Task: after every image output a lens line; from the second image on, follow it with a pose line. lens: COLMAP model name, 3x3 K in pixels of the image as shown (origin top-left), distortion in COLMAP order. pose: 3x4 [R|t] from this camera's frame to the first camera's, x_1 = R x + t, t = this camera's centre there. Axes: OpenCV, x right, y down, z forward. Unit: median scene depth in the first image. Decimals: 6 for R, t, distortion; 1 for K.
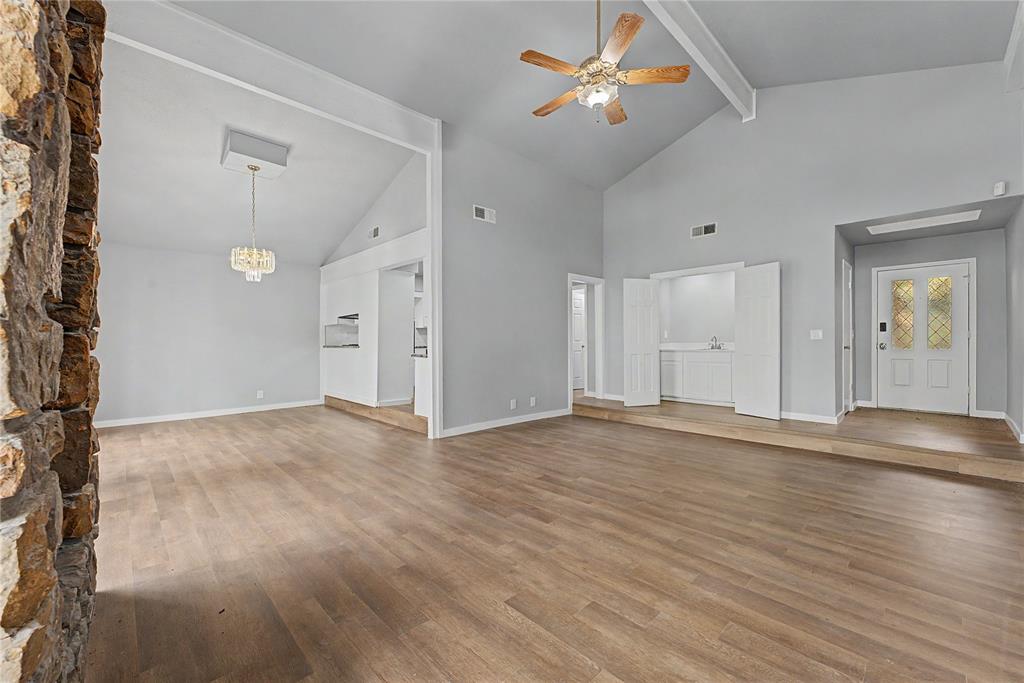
lens RADIAL K [[410.7, 0, 512.0], [0, 410.7, 341.5], [0, 0, 1]] dist [-0.010877, 0.000504]
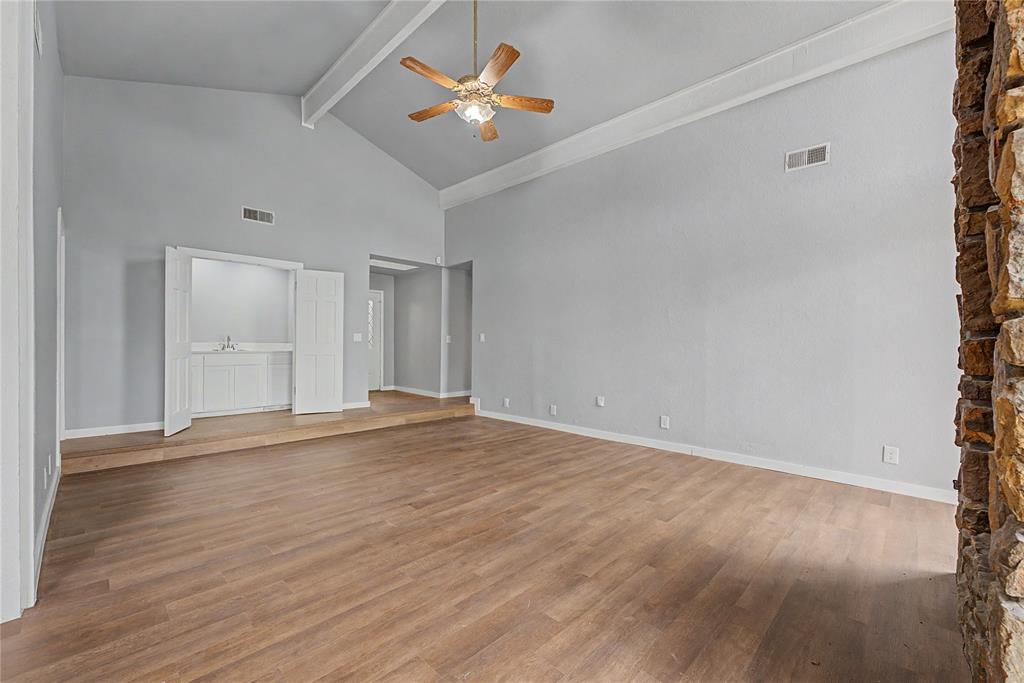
lens RADIAL K [[420.5, 0, 512.0], [0, 420.5, 341.5], [0, 0, 1]] dist [-0.018590, 0.000439]
pose [[-0.022005, 0.005676, 0.999742, -0.981792], [-0.005379, 0.999969, -0.005796, 0.003829], [-0.999743, -0.005505, -0.021974, 1.041018]]
